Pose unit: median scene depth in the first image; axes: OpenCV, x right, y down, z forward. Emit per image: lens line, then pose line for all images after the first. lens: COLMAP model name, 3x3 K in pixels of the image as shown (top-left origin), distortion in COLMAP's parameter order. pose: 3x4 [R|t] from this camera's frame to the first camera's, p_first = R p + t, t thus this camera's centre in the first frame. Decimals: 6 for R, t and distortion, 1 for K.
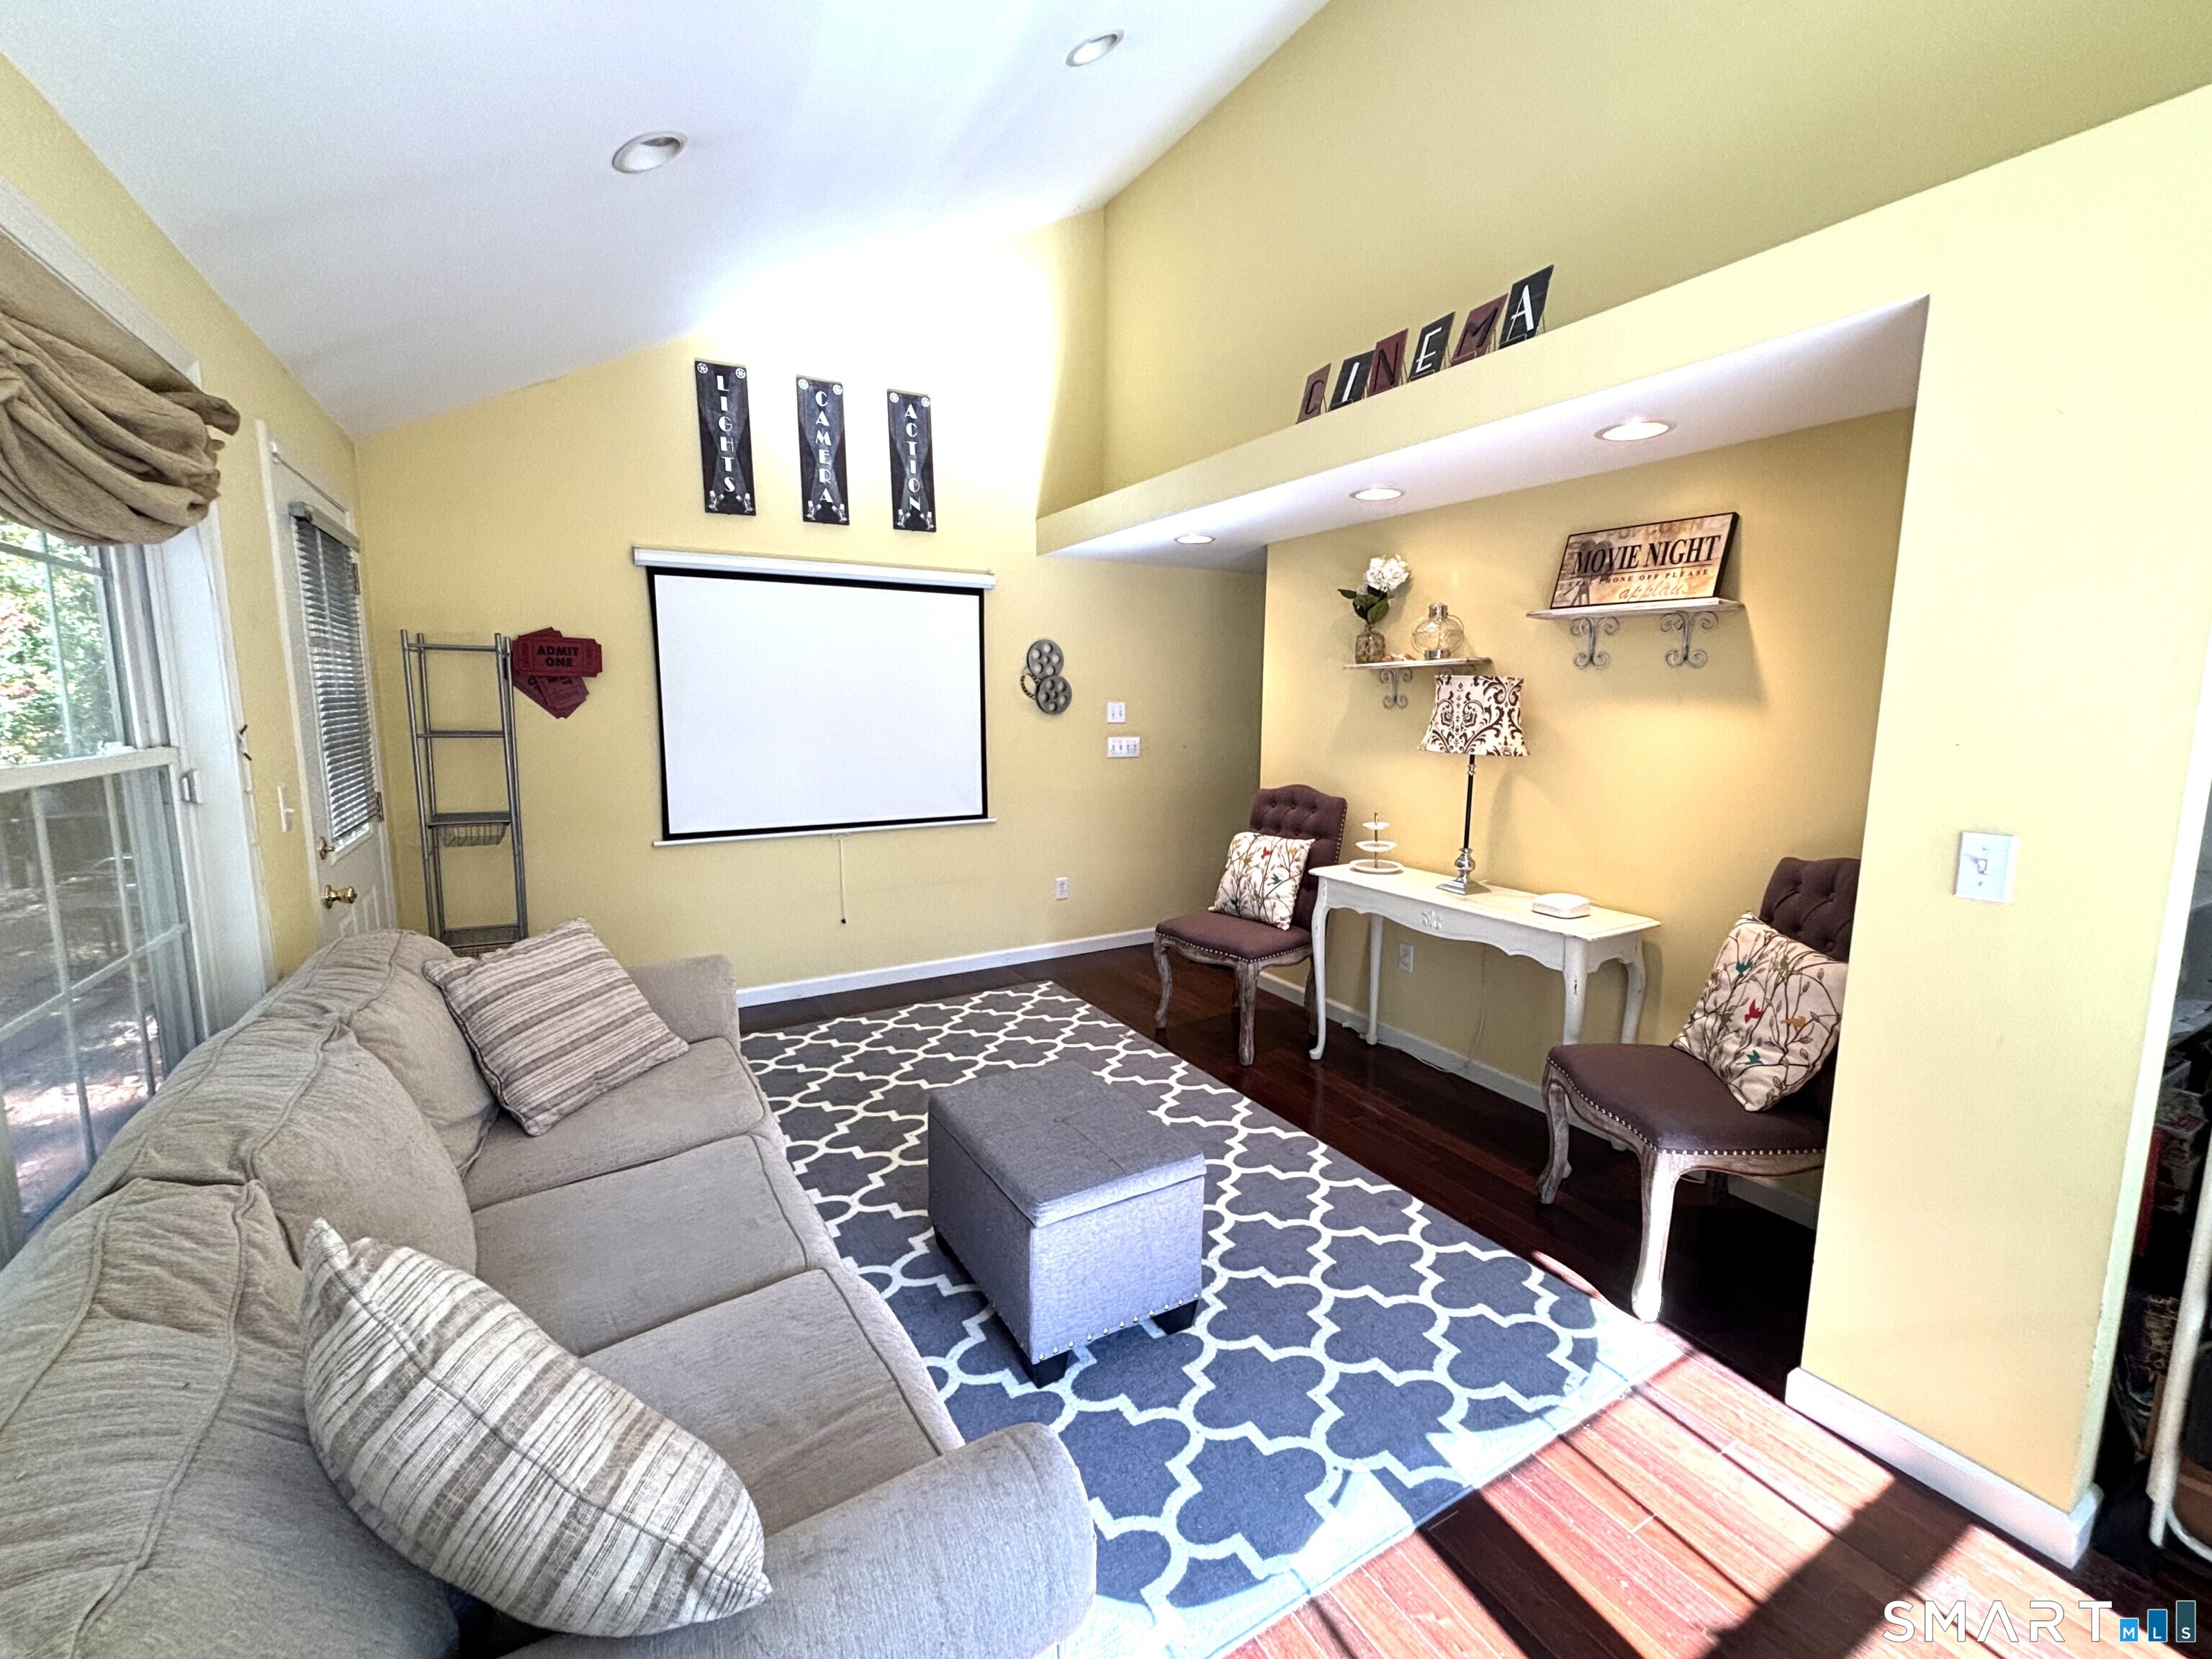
lens RADIAL K [[886.7, 0, 1100.1], [0, 886.7, 823.1], [0, 0, 1]] dist [-0.010831, -0.000307]
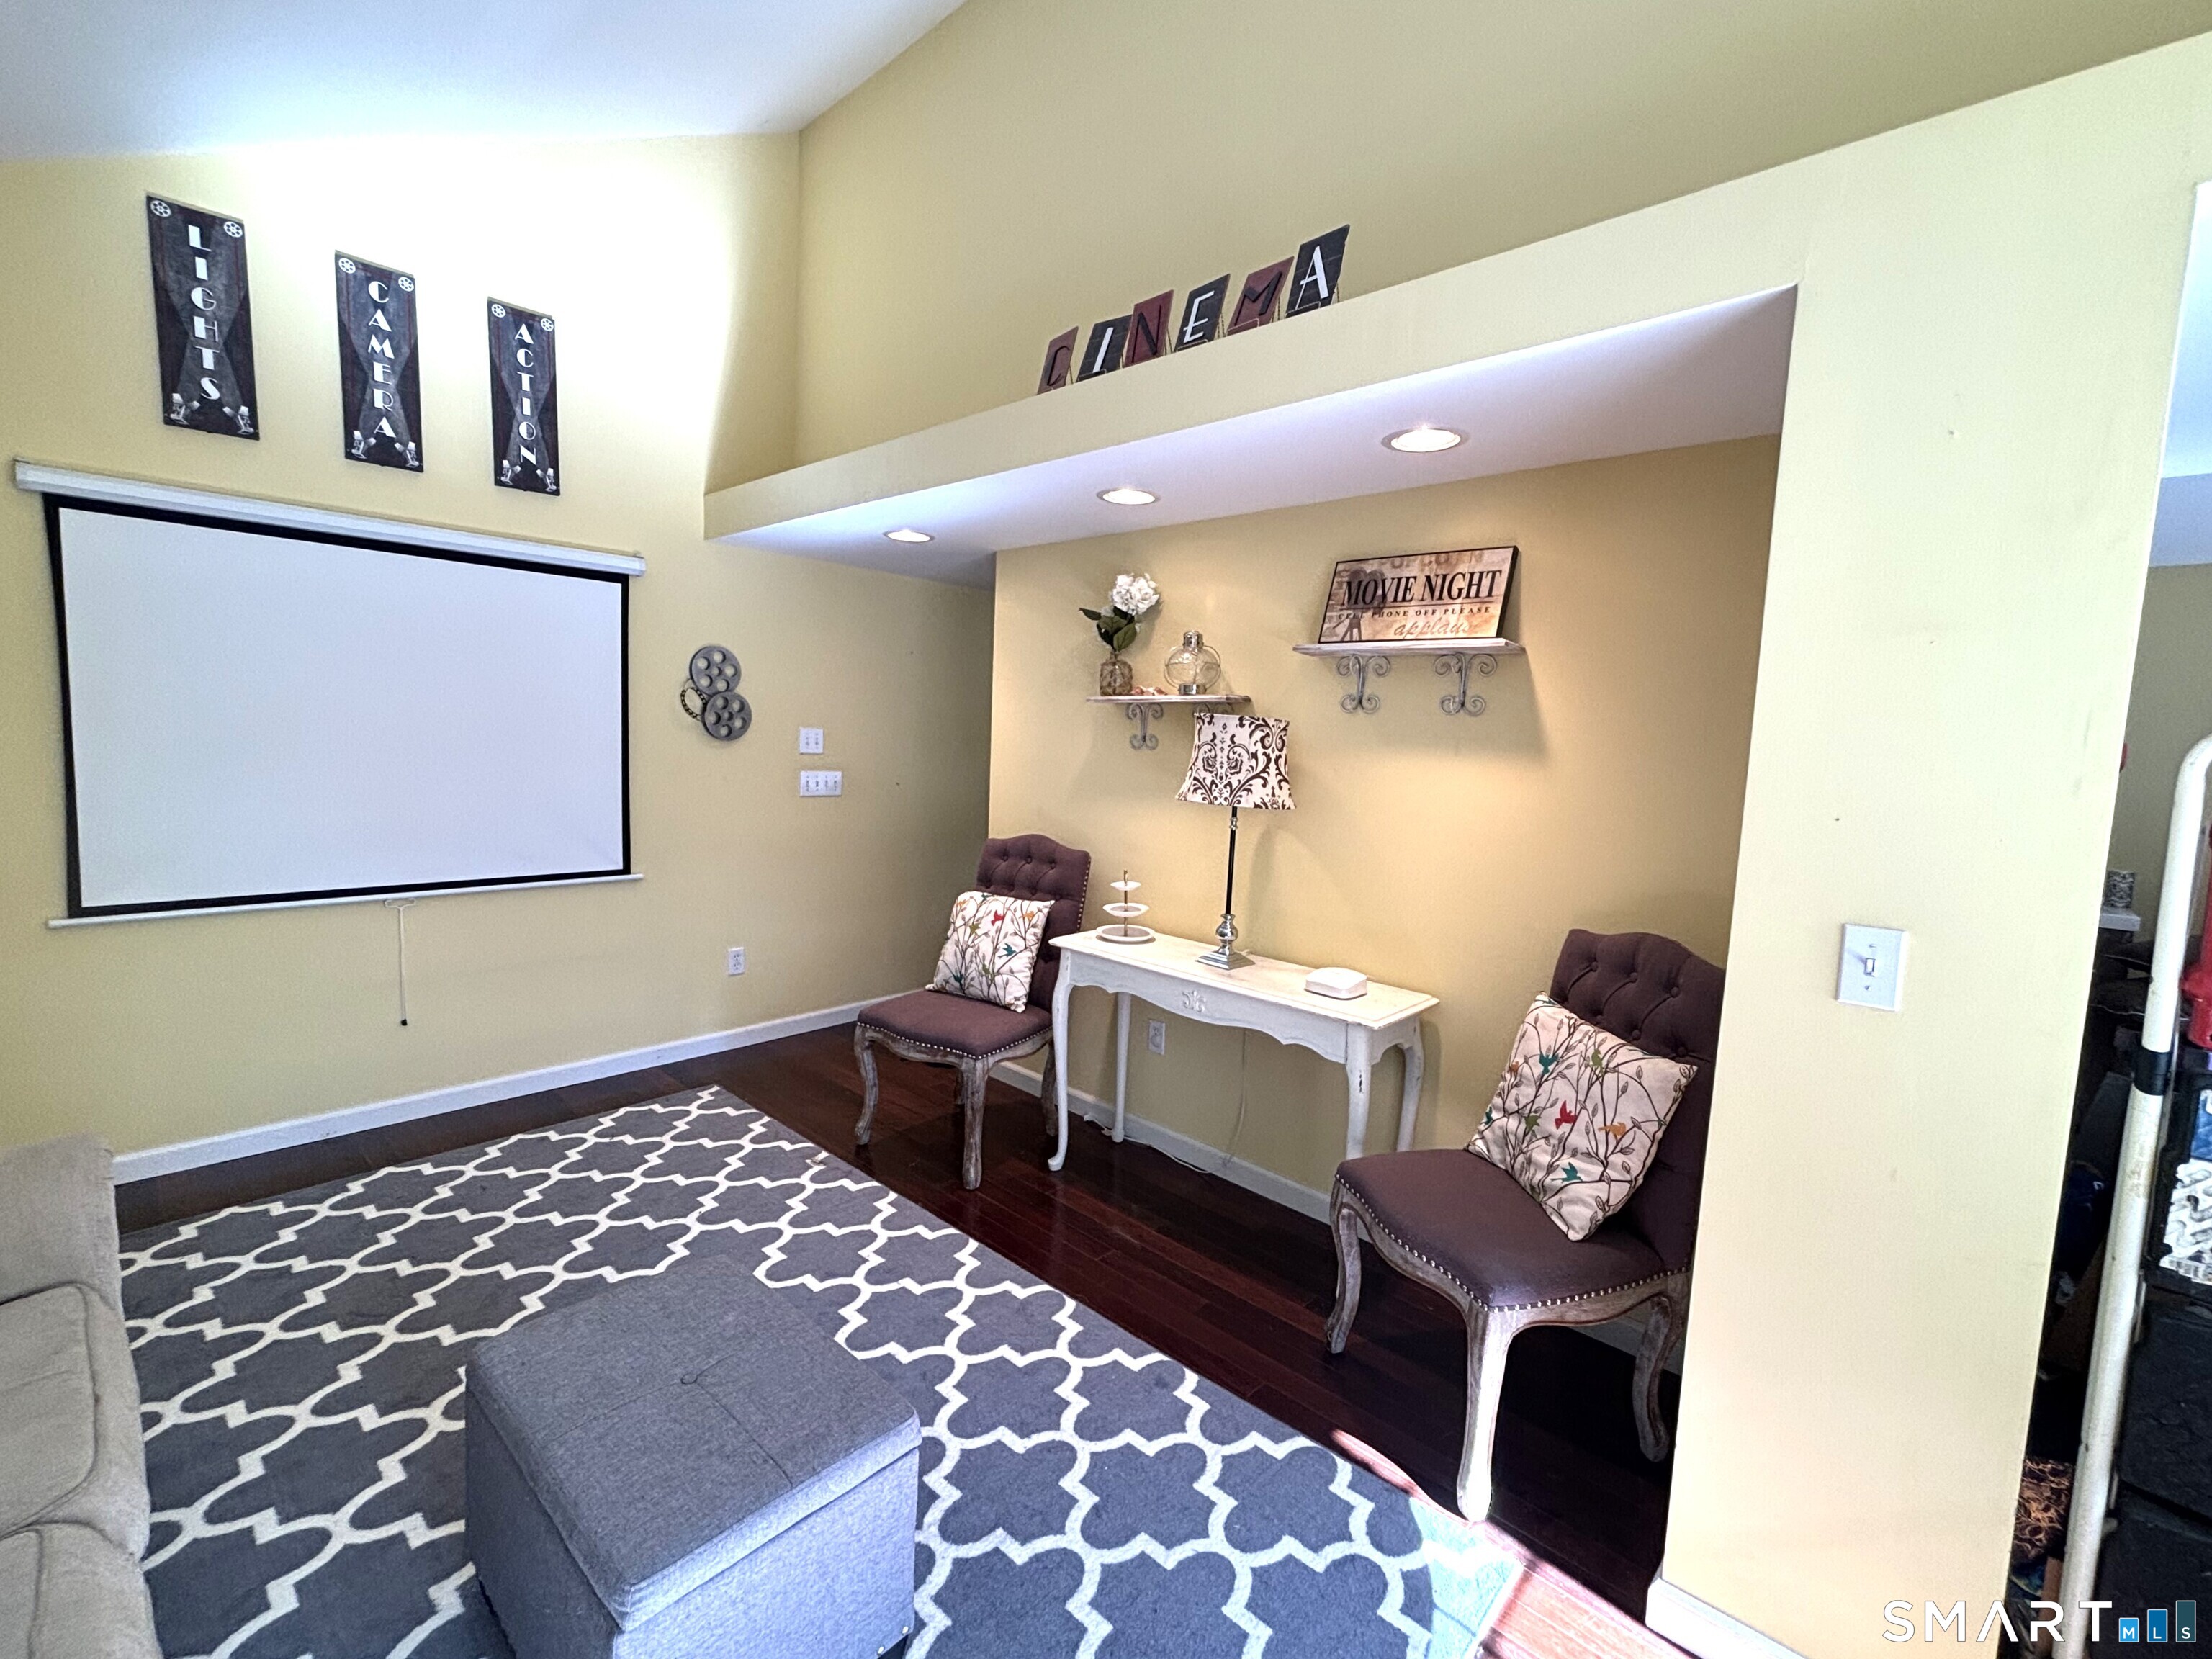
lens RADIAL K [[949.7, 0, 1104.6], [0, 949.7, 815.6], [0, 0, 1]] dist [0.000232, -0.000550]
pose [[0.952295, 0.008712, 0.305053, 0.021091], [0.006273, 0.998822, -0.048108, -0.027797], [-0.305113, 0.047727, 0.951119, 0.182462]]
